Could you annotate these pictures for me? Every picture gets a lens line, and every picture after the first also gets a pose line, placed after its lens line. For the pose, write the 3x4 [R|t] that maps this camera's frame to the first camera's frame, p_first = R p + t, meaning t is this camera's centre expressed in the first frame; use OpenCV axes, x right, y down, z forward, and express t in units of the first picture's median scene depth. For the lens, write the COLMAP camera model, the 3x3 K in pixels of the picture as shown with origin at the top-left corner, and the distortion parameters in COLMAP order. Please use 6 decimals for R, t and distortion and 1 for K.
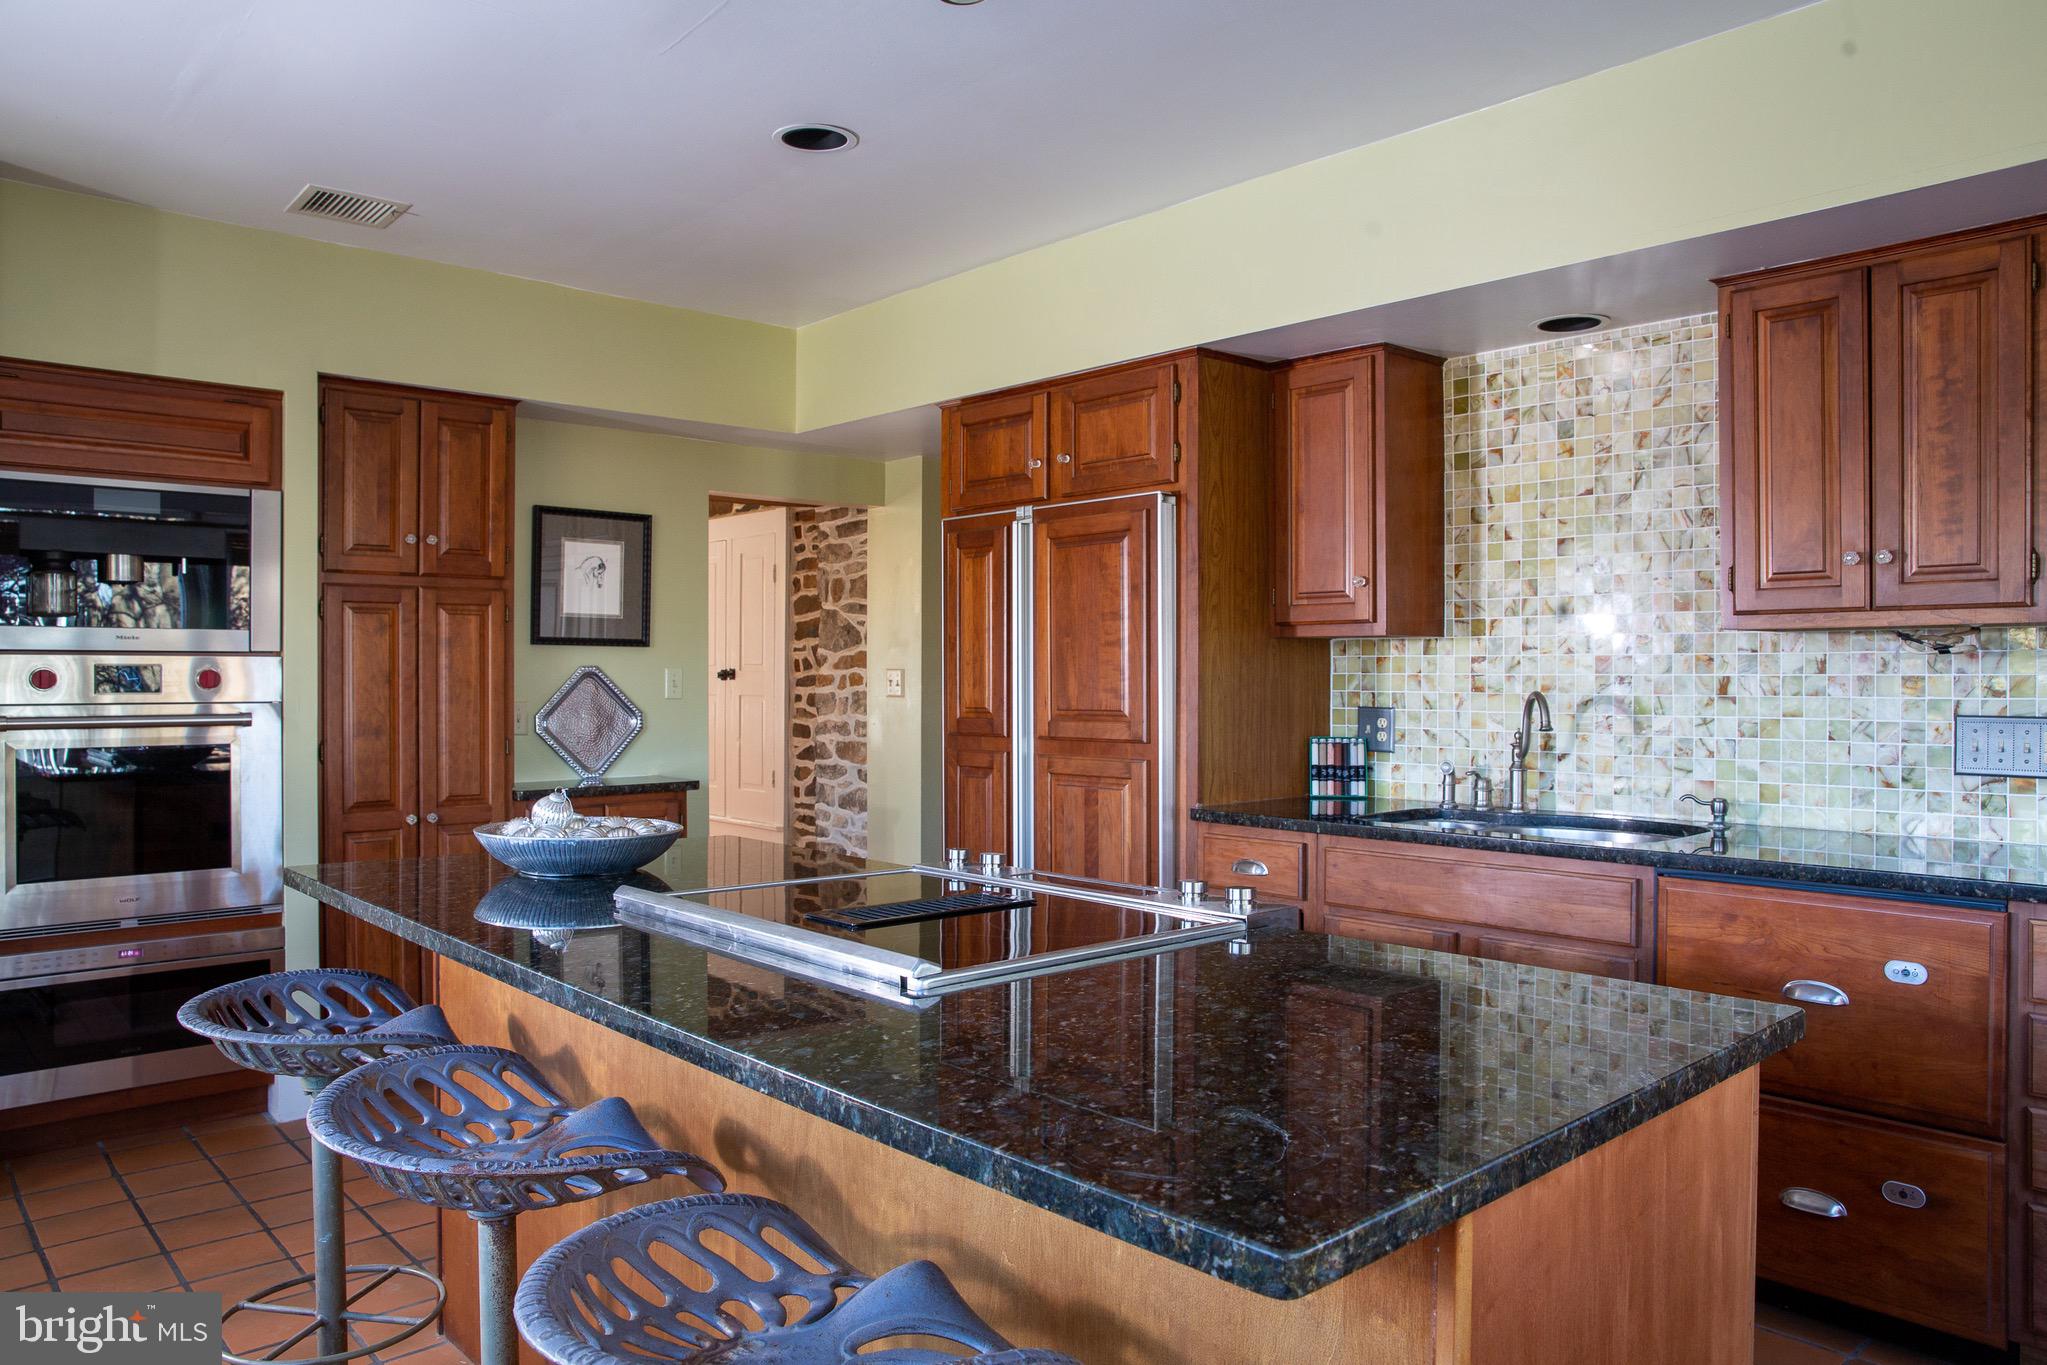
lens RADIAL K [[1395.2, 0, 1023.5], [0, 1395.2, 682.5], [0, 0, 1]] dist [-0.027044, 0.000550]
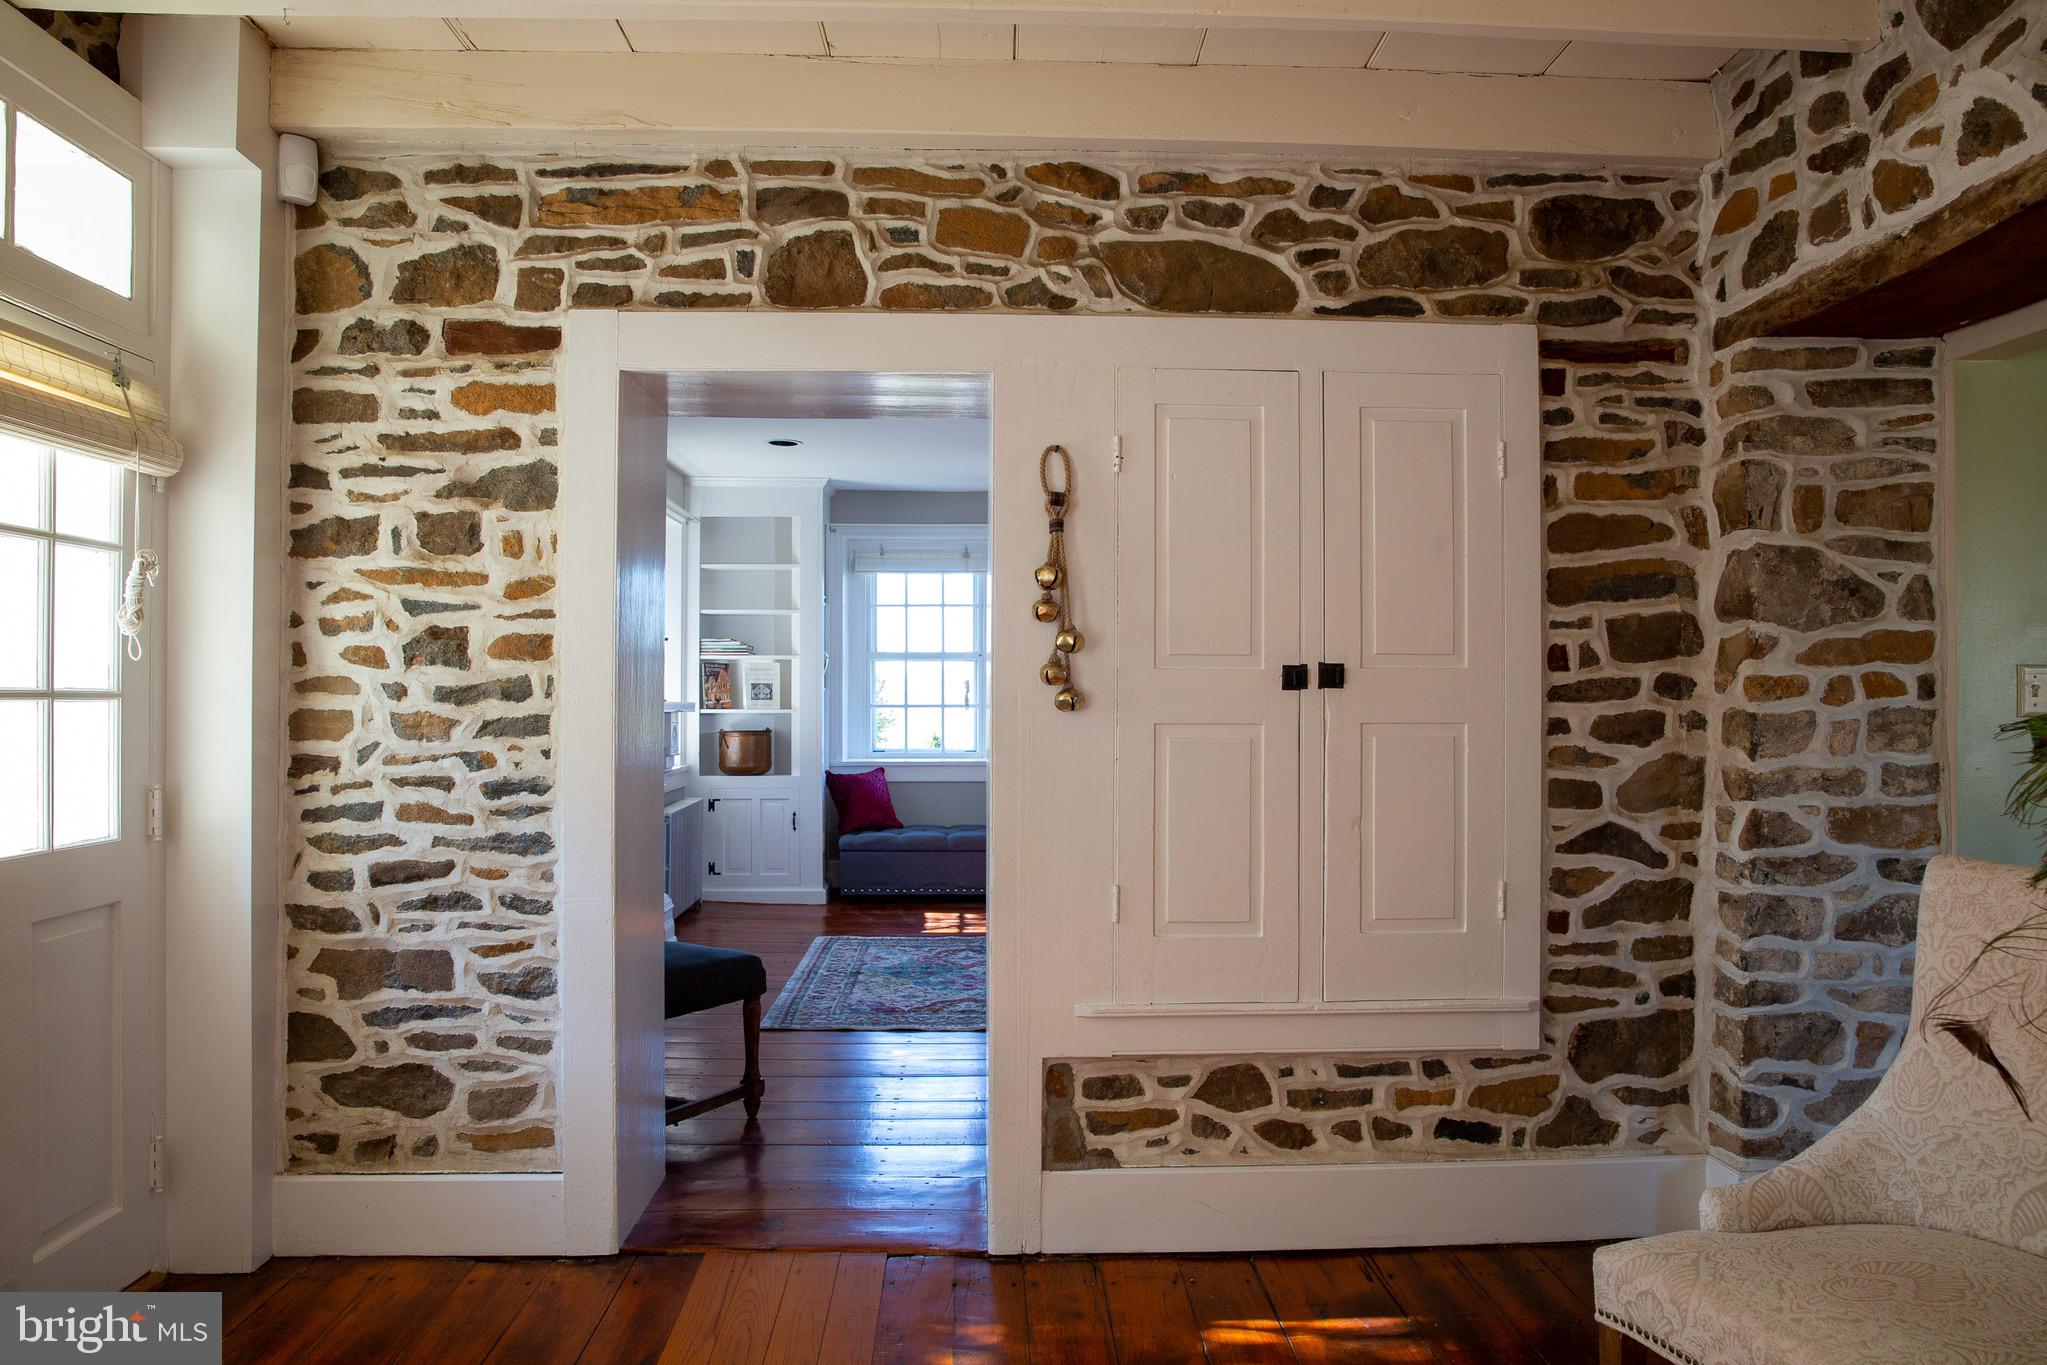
lens RADIAL K [[1395.2, 0, 1023.5], [0, 1395.2, 682.5], [0, 0, 1]] dist [-0.027044, 0.000550]
pose [[0.613191, 0.011305, 0.789854, -0.659055], [0.005390, 0.999814, -0.018494, 0.004135], [-0.789917, 0.015597, 0.613016, 0.859460]]
